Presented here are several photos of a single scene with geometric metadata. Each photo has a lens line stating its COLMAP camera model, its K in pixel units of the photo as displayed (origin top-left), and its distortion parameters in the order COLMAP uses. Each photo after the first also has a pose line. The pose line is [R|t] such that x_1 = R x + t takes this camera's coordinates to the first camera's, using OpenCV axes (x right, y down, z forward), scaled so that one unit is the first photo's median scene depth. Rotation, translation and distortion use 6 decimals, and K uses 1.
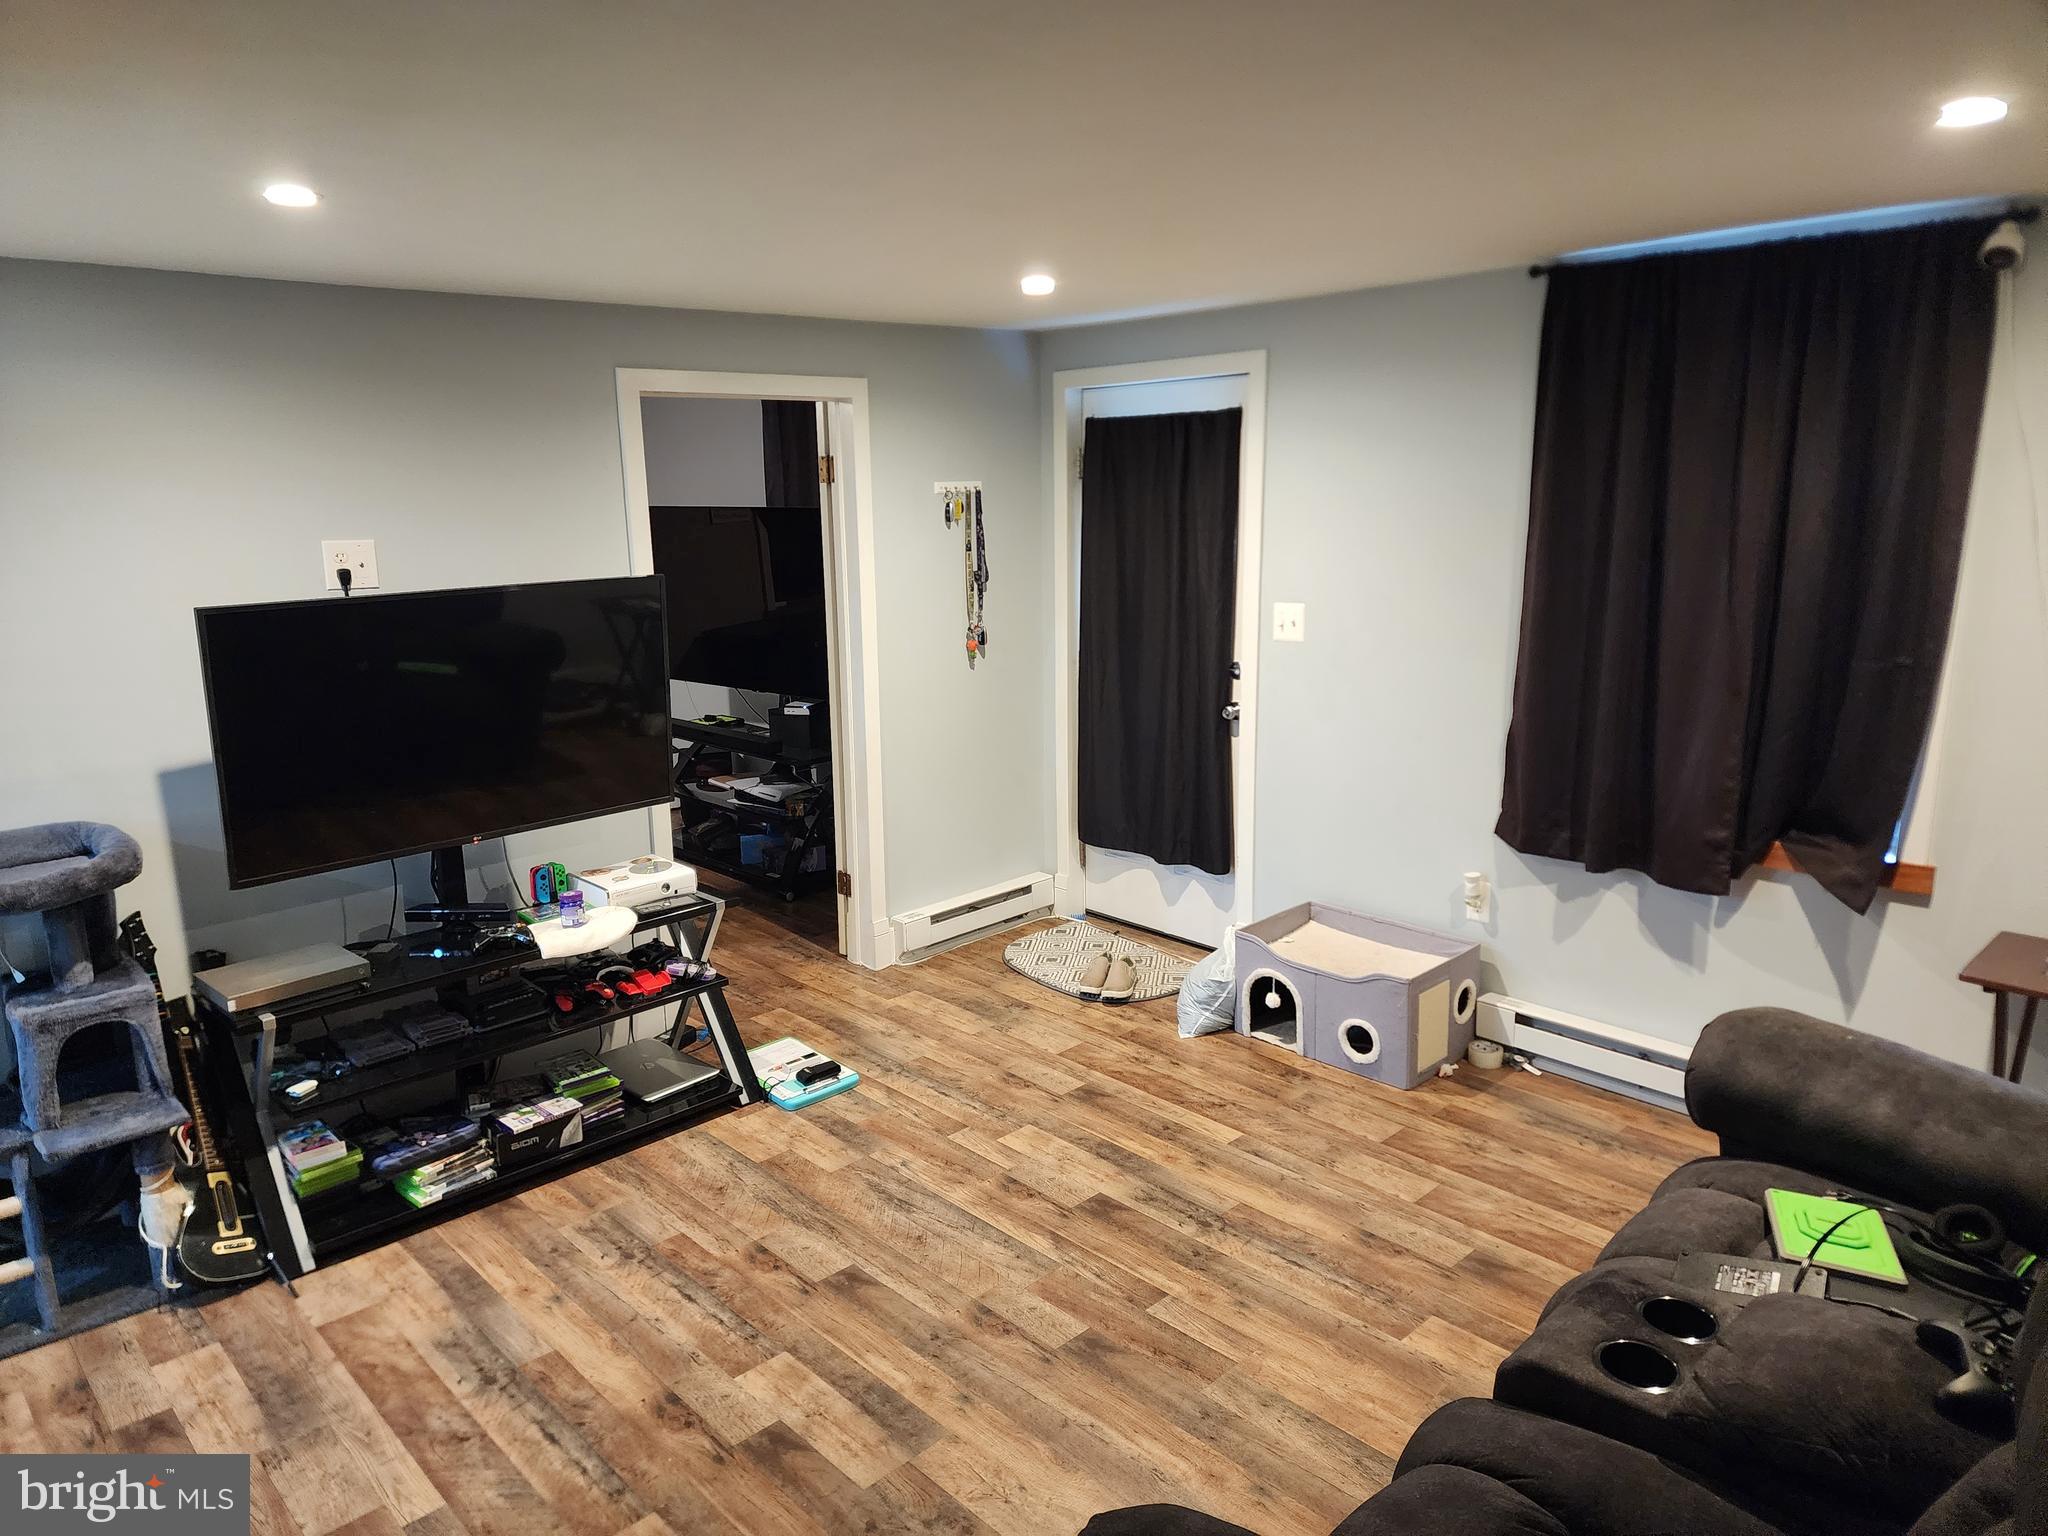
lens RADIAL K [[1354.5, 0, 1015.4], [0, 1354.5, 761.5], [0, 0, 1]] dist [0.075943, -0.075277]
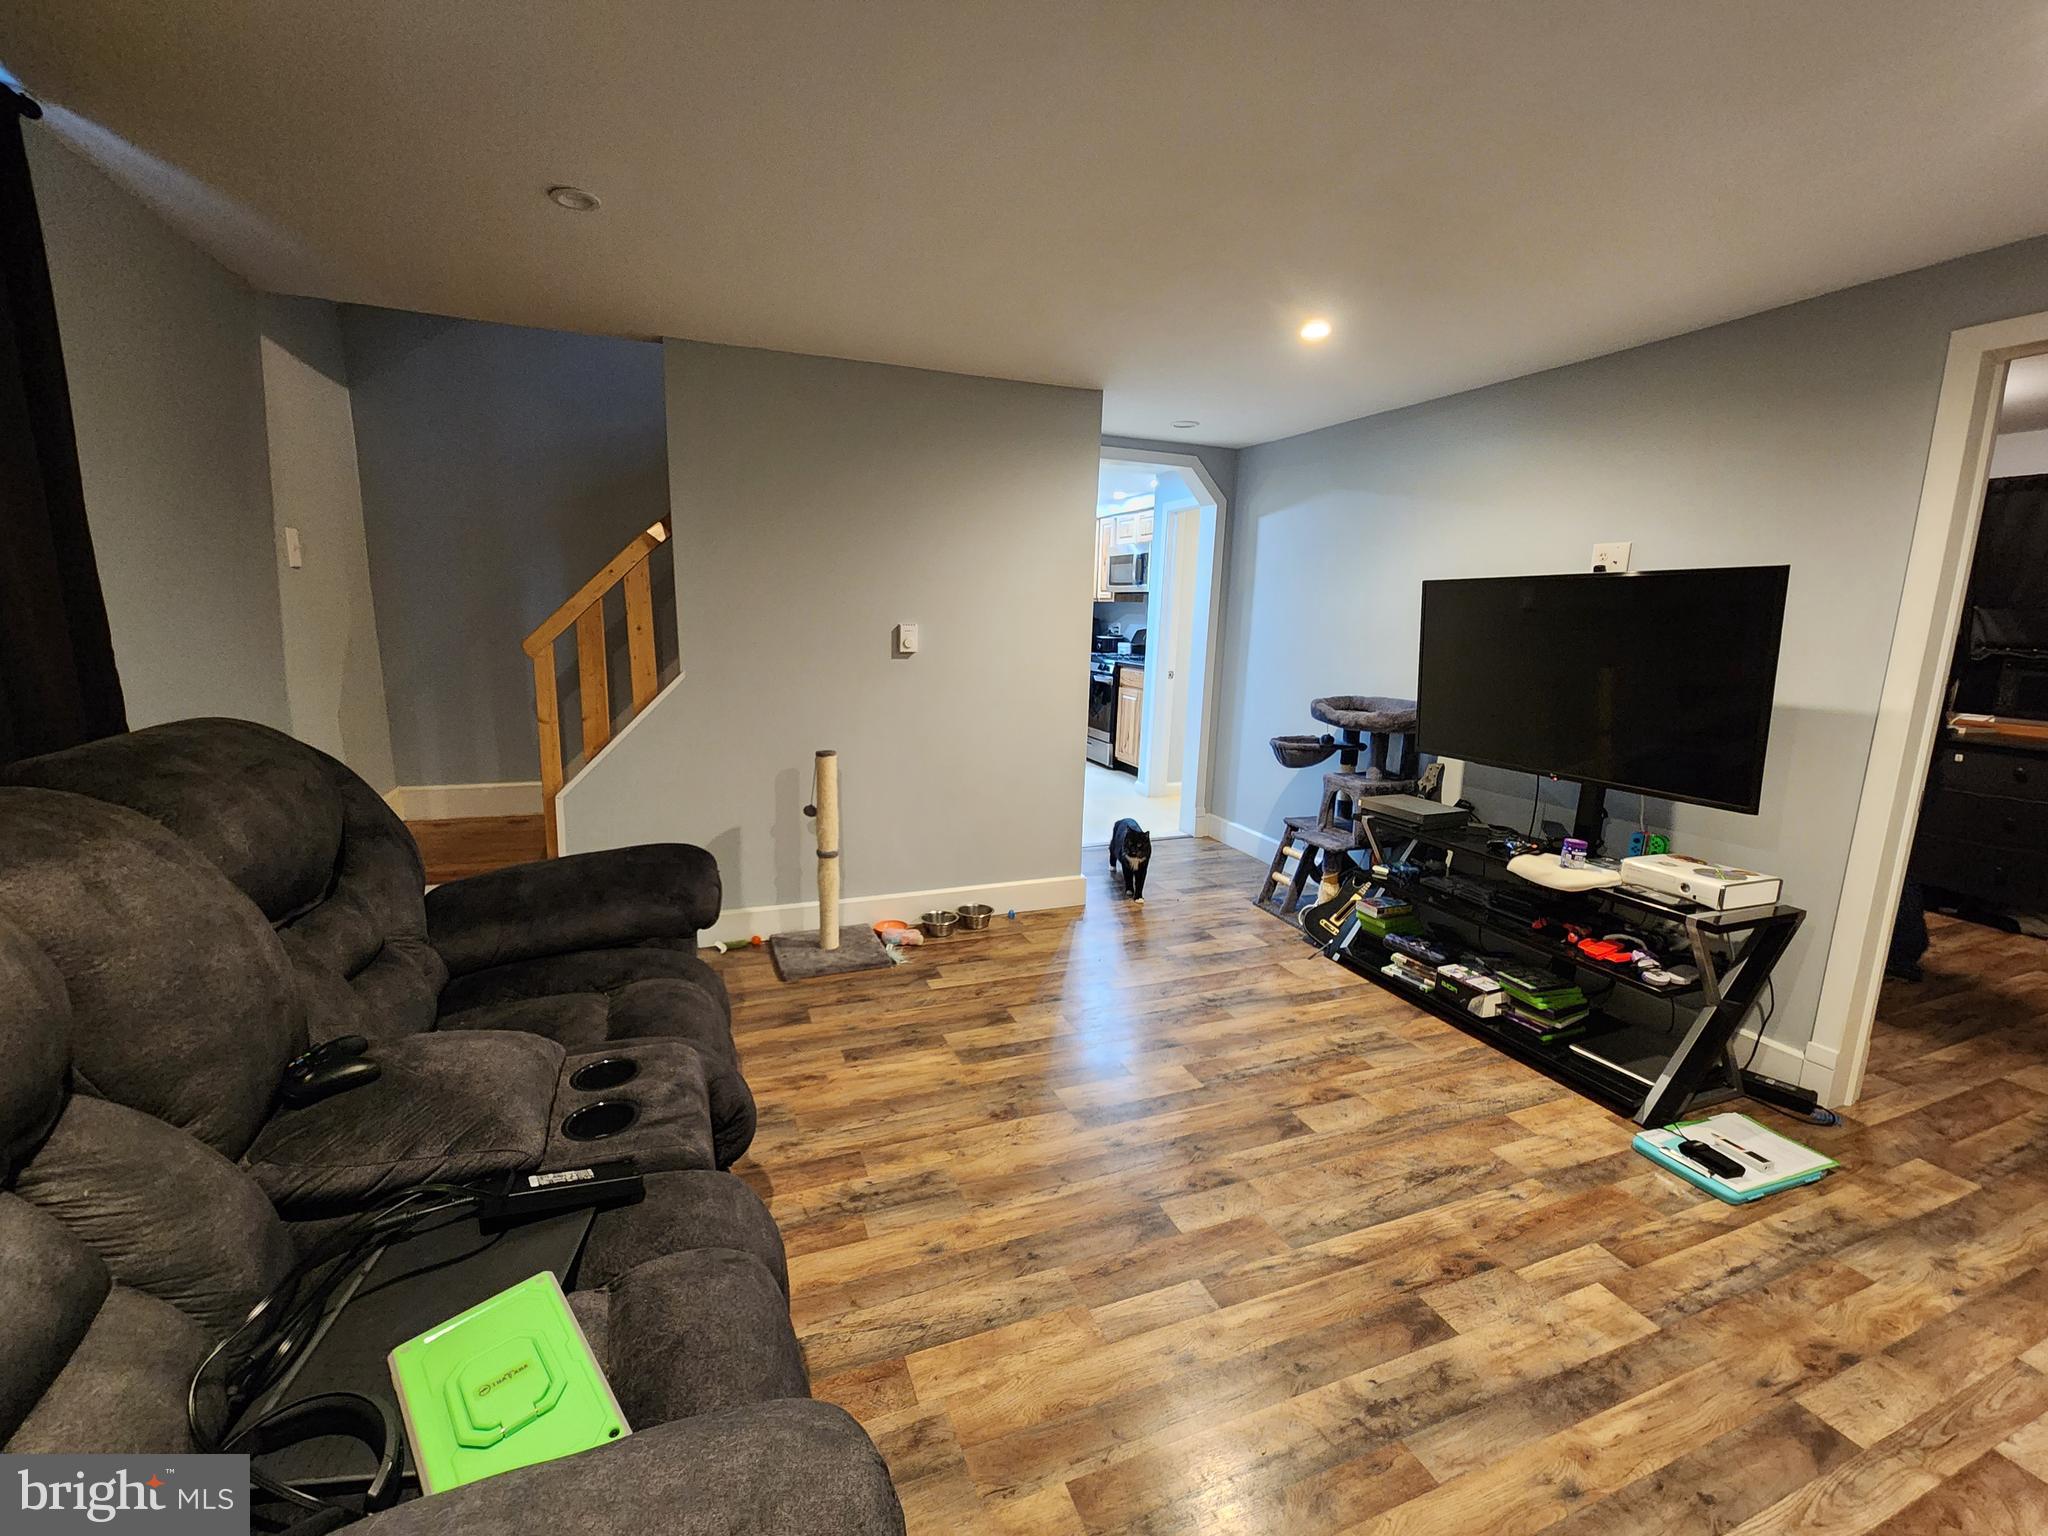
lens RADIAL K [[840.8, 0, 1001.4], [0, 840.8, 776.7], [0, 0, 1]] dist [0.007649, -0.006512]
pose [[-0.381749, 0.191988, -0.904106, 0.543313], [-0.199197, 0.938111, 0.283317, -0.064920], [0.902545, 0.288251, -0.319880, 0.845689]]
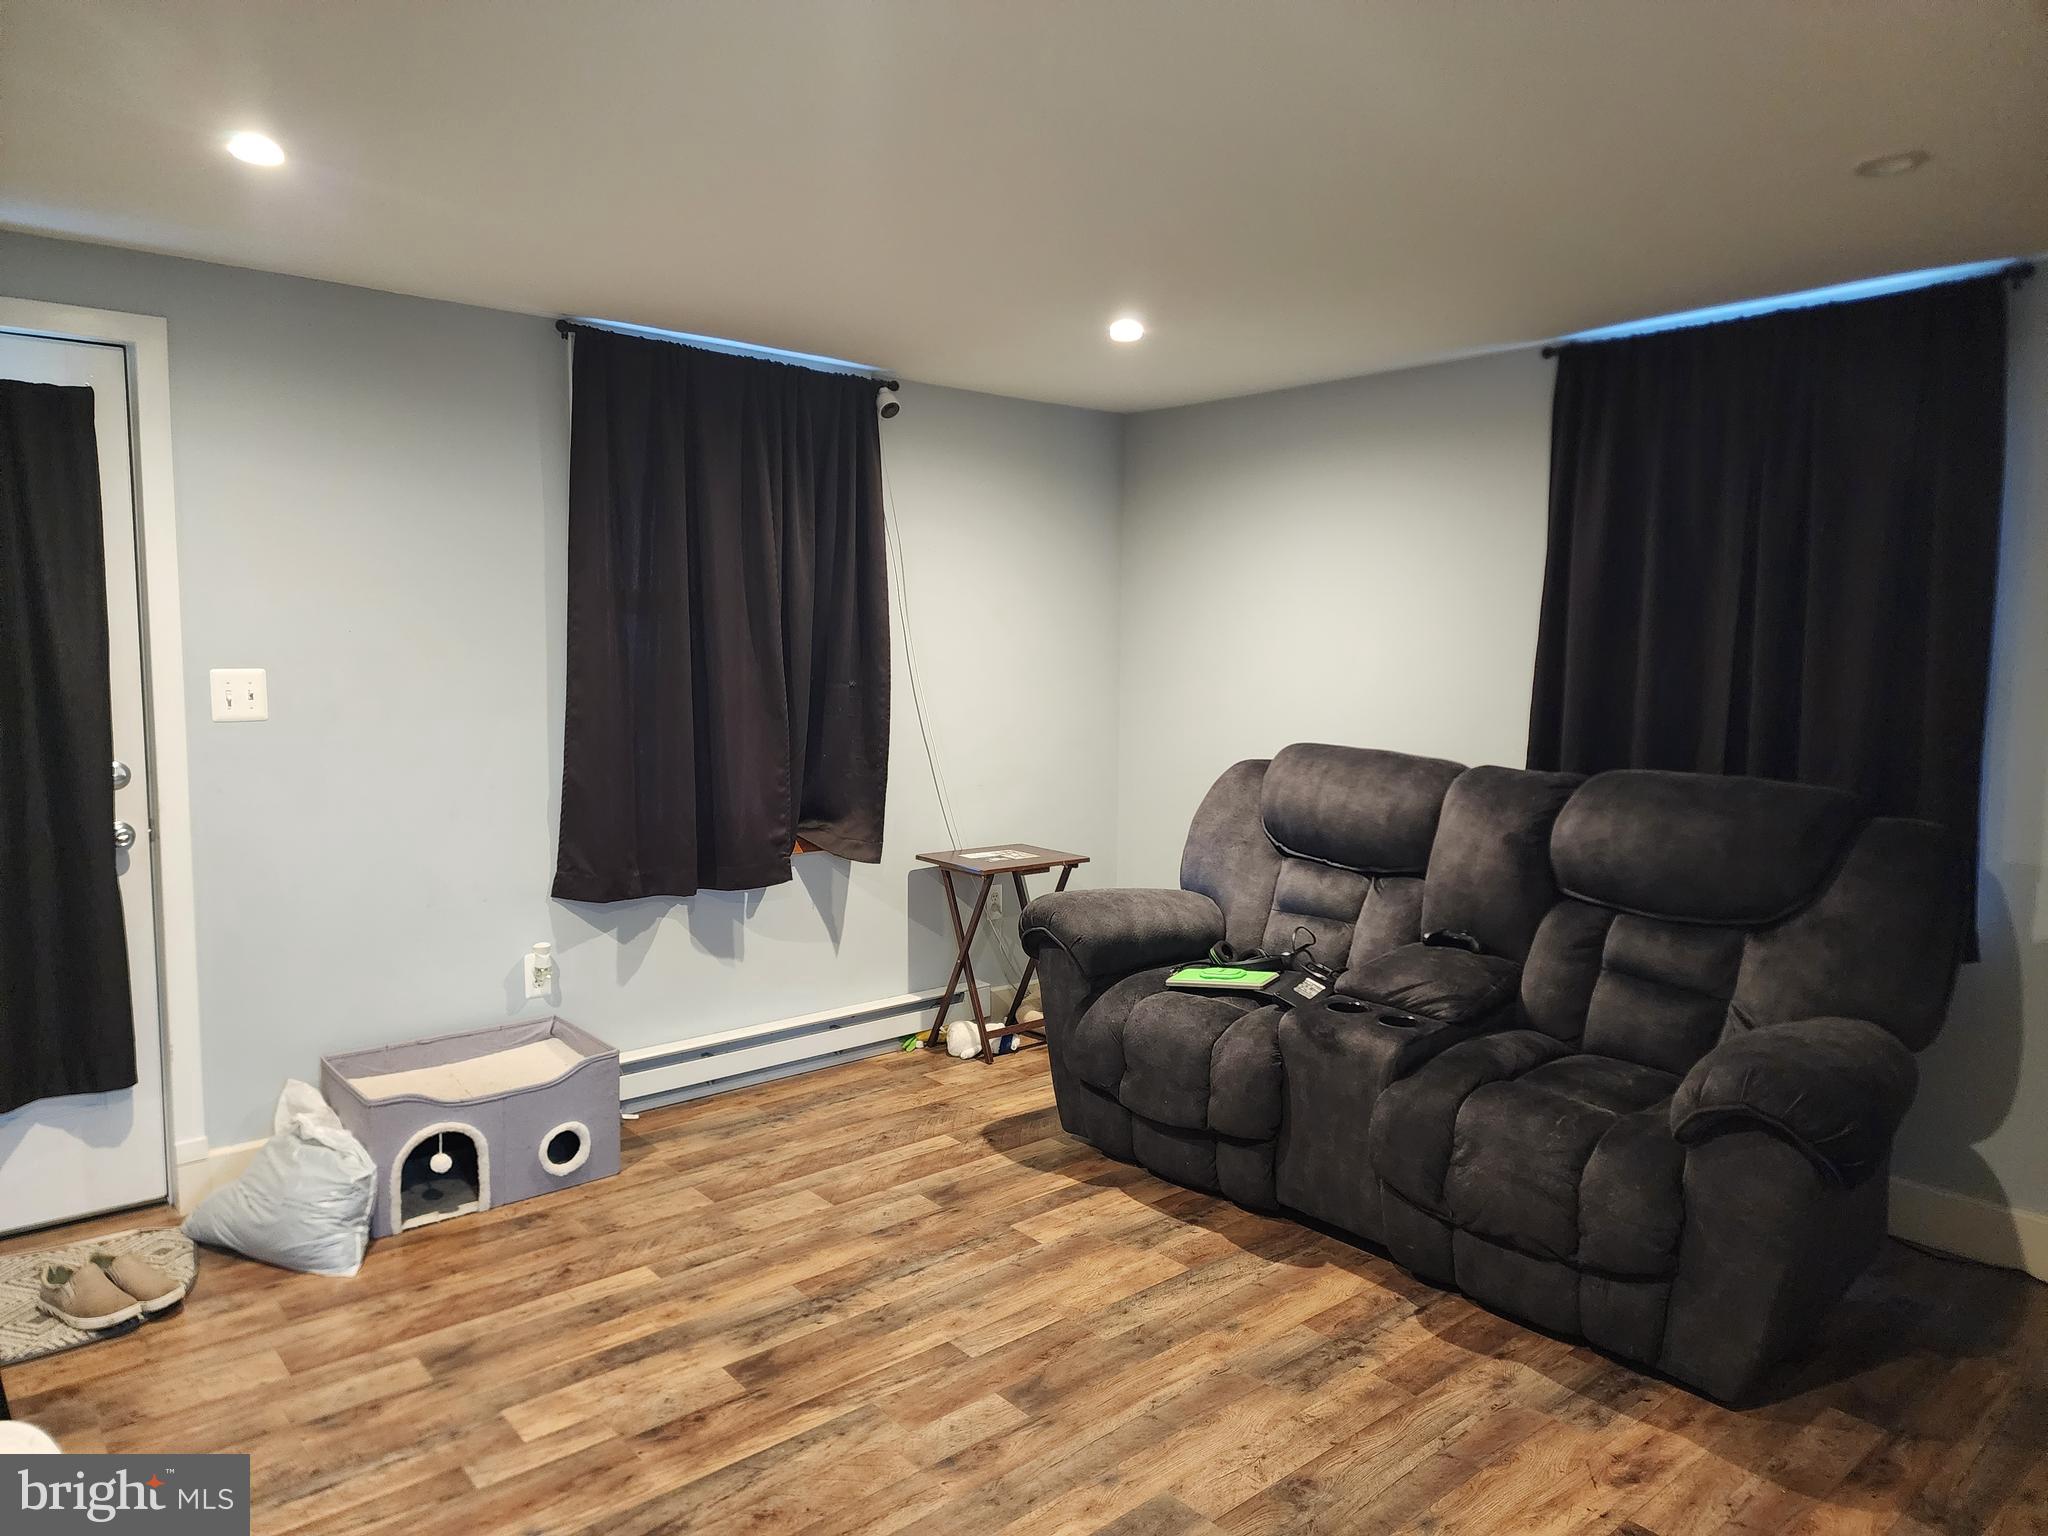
lens RADIAL K [[1372.7, 0, 1024.4], [0, 1372.7, 778.3], [0, 0, 1]] dist [0.091917, -0.098670]
pose [[0.048238, -0.084594, 0.995247, -0.718479], [0.190012, 0.978989, 0.074003, -0.045006], [-0.980596, 0.185539, 0.063298, 0.730226]]
